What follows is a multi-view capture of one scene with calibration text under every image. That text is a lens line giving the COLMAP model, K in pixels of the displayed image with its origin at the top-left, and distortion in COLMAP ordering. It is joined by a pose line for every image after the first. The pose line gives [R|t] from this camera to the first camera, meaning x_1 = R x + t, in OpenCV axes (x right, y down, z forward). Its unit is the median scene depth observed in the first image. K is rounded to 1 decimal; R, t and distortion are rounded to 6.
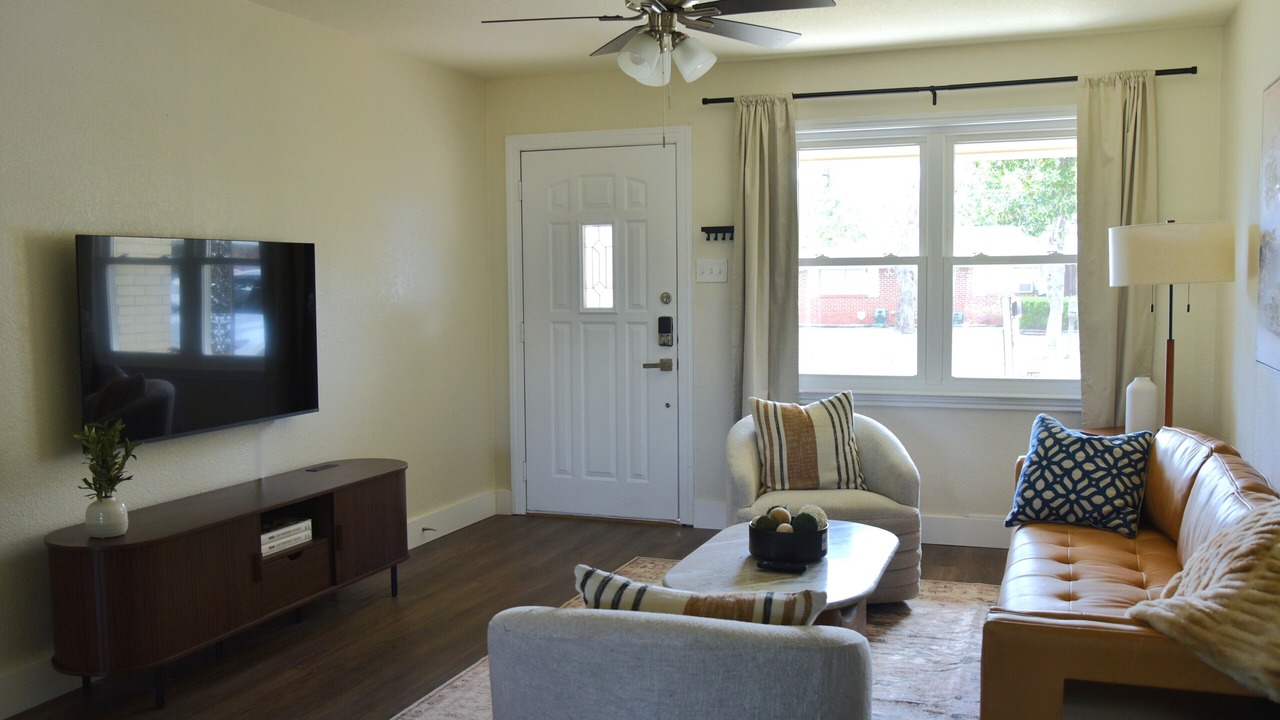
lens RADIAL K [[1136.6, 0, 636.1], [0, 1136.6, 373.6], [0, 0, 1]] dist [-0.046393, 0.008016]
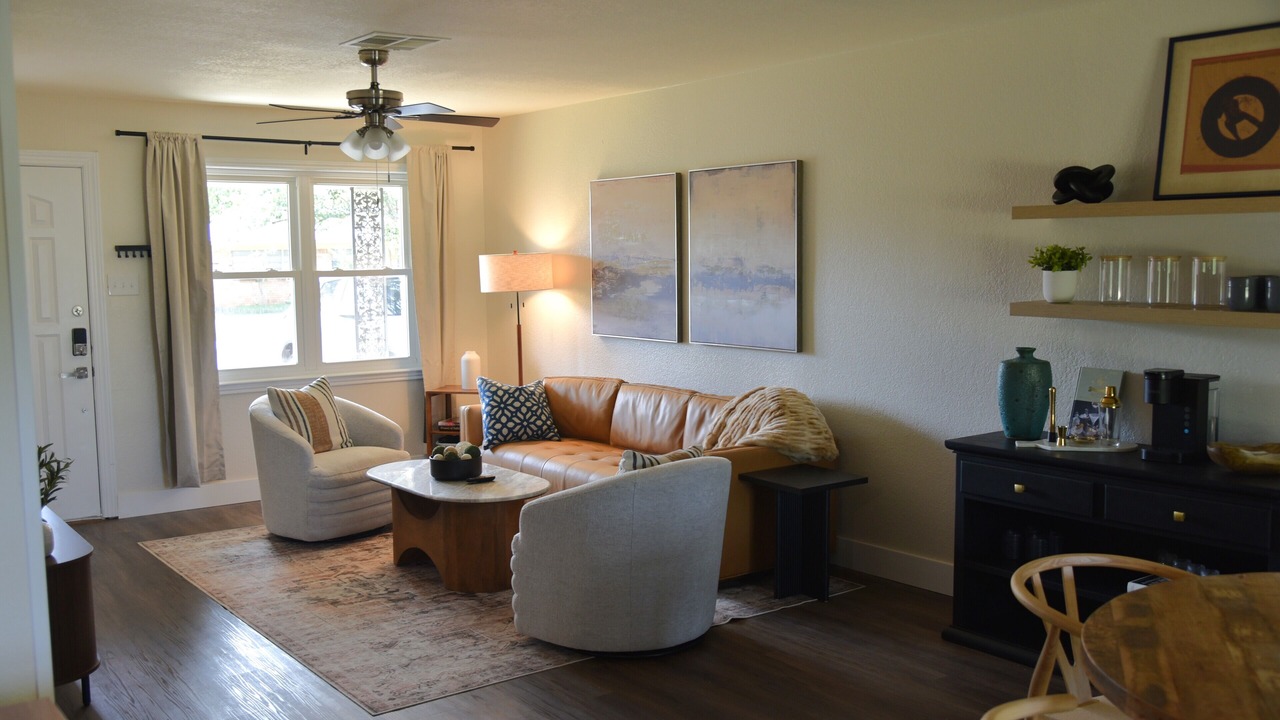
lens RADIAL K [[1187.6, 0, 646.4], [0, 1187.6, 371.2], [0, 0, 1]] dist [-0.030629, 0.000000]
pose [[0.537441, -0.079456, 0.839550, -0.673550], [0.074695, 0.996124, 0.046459, -0.022992], [-0.839987, 0.037741, 0.541292, -0.055228]]
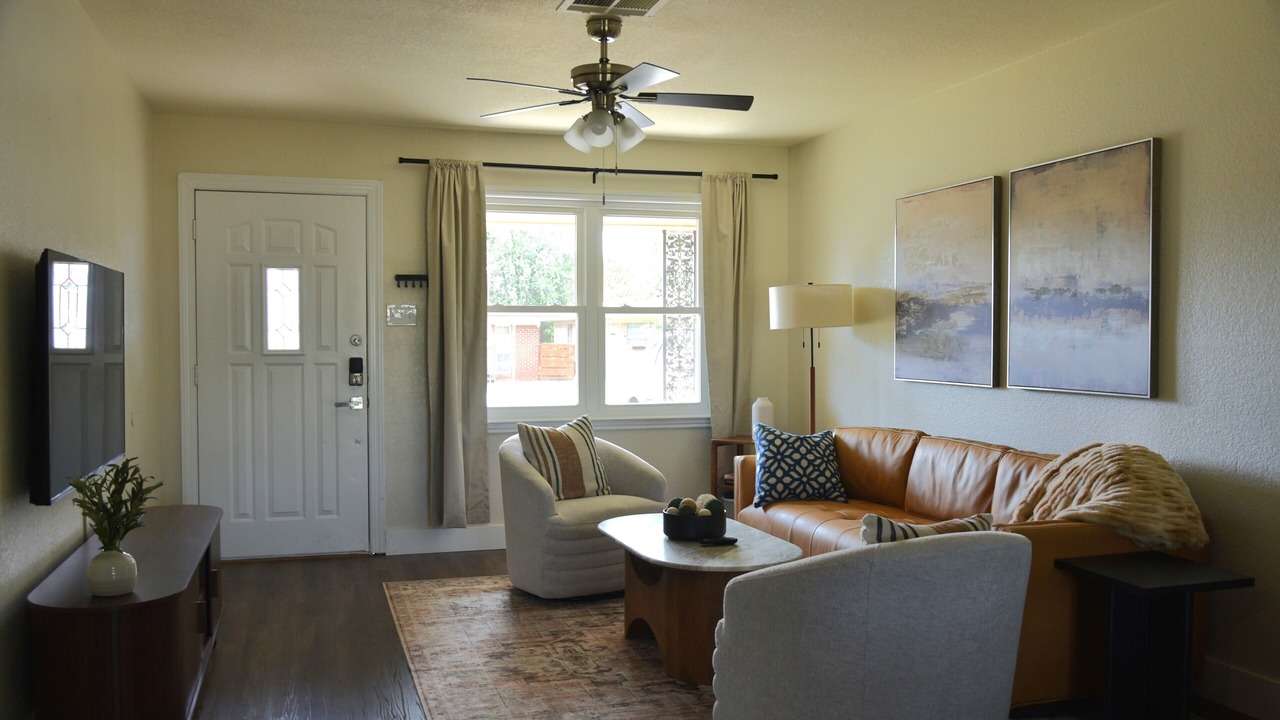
lens RADIAL K [[1075.9, 0, 643.1], [0, 1075.9, 377.6], [0, 0, 1]] dist [-0.062110, 0.039410]
pose [[0.788823, -0.013360, 0.614476, -0.405558], [0.043251, 0.998492, -0.033813, 0.014771], [-0.613097, 0.053249, 0.788211, 0.056486]]
